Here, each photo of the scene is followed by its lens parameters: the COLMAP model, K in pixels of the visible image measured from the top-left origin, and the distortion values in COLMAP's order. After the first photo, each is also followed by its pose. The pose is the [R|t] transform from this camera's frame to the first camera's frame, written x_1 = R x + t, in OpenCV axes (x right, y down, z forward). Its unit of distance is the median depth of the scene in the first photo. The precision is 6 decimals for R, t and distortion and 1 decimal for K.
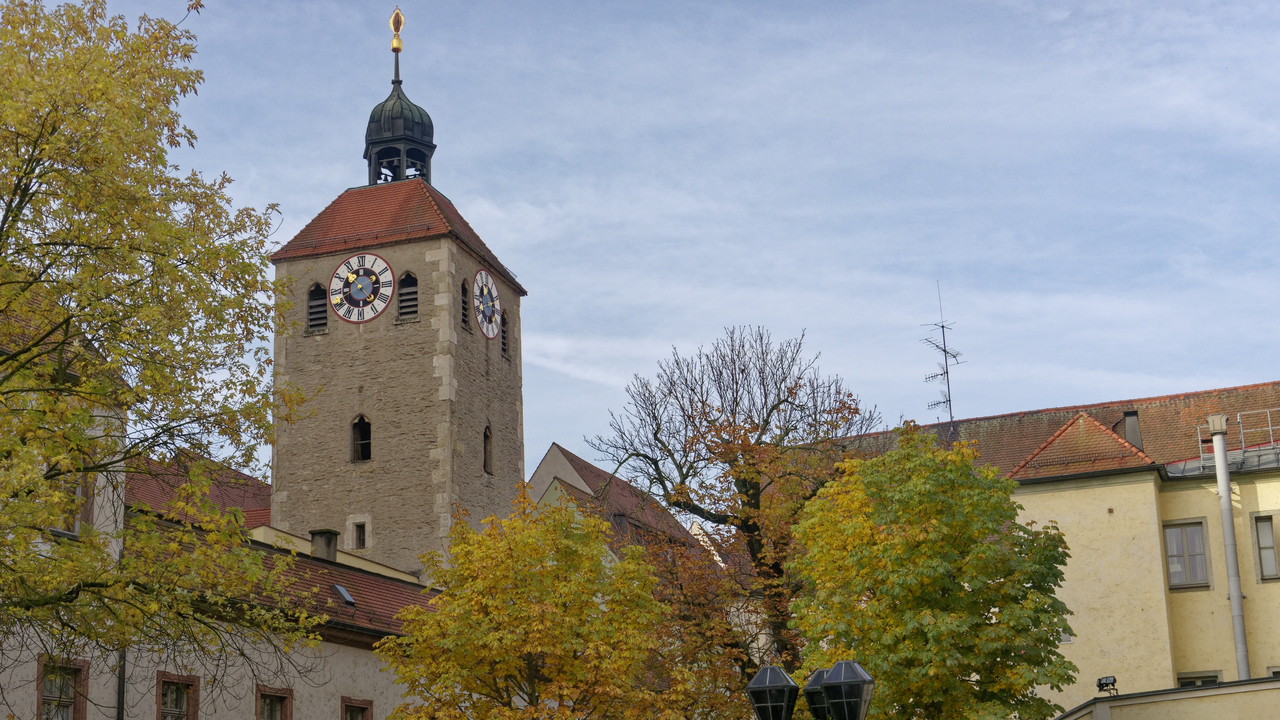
lens RADIAL K [[1918.6, 0, 639.4], [0, 1918.6, 456.0], [0, 0, 1]] dist [0.038322, 0.018612]
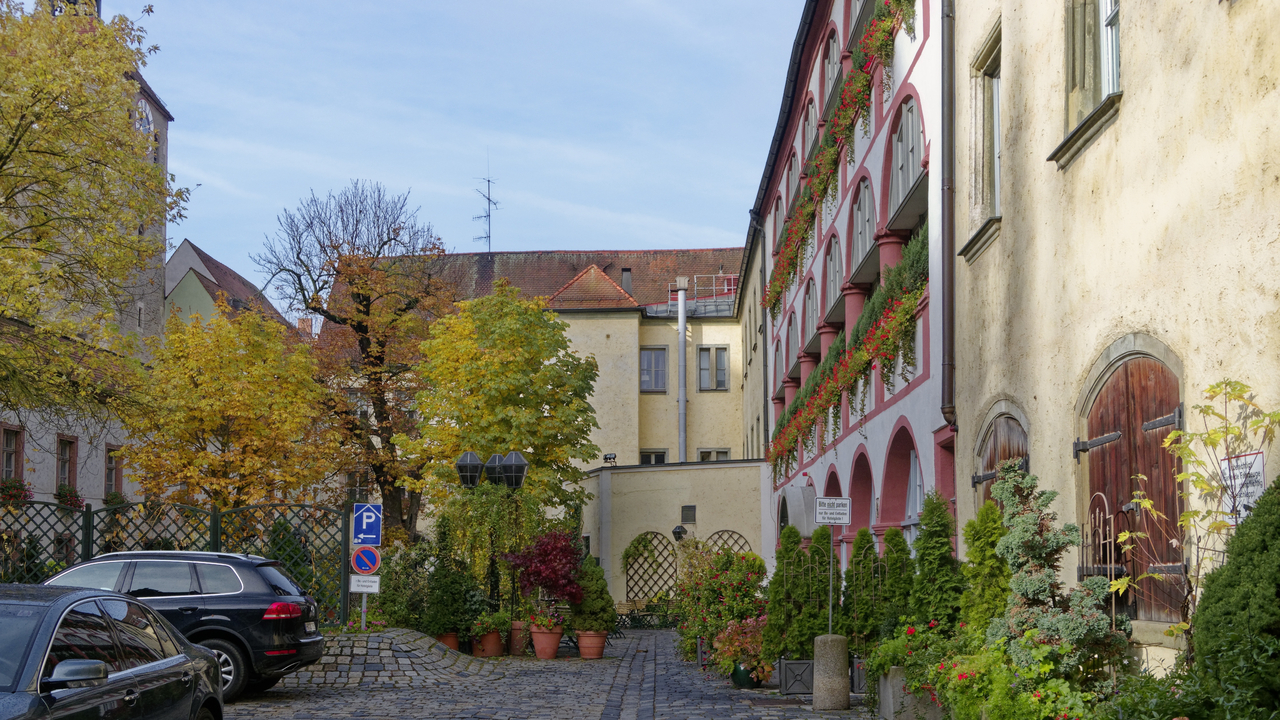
lens RADIAL K [[1918.6, 0, 639.4], [0, 1918.6, 456.0], [0, 0, 1]] dist [0.038322, 0.018612]
pose [[0.941272, 0.054630, 0.333202, -0.213730], [-0.103120, 0.986188, 0.129615, -0.073452], [-0.321518, -0.156362, 0.933904, -0.382901]]
